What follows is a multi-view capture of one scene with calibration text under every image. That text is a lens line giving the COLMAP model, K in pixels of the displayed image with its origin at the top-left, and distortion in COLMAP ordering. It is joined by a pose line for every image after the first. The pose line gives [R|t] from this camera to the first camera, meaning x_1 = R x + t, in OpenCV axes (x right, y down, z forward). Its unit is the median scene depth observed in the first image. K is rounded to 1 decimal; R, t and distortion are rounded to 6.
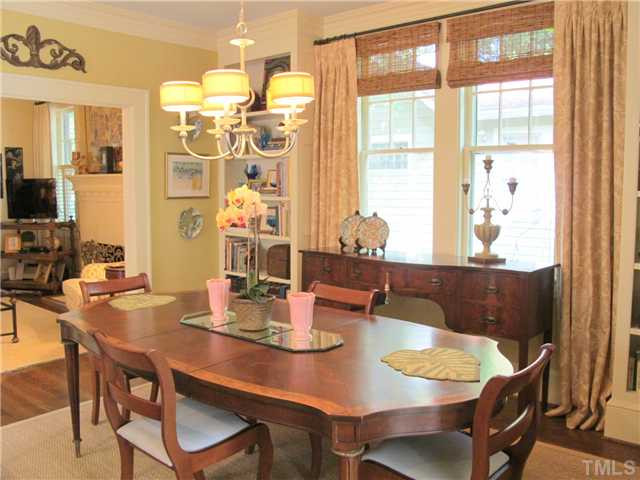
lens RADIAL K [[602.5, 0, 320.0], [0, 602.5, 240.0], [0, 0, 1]] dist [-0.077140, 0.019217]
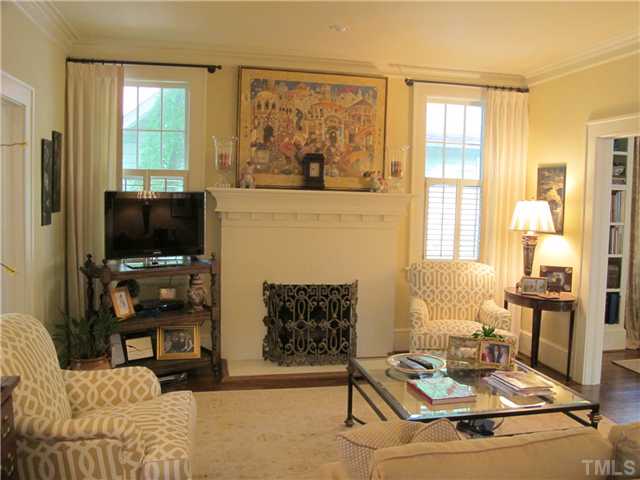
lens RADIAL K [[602.5, 0, 320.0], [0, 602.5, 240.0], [0, 0, 1]] dist [-0.077140, 0.019217]
pose [[0.568409, -0.047827, 0.821355, -0.946403], [0.051748, 0.998411, 0.022325, -0.063223], [-0.821117, 0.029814, 0.569980, 0.544236]]
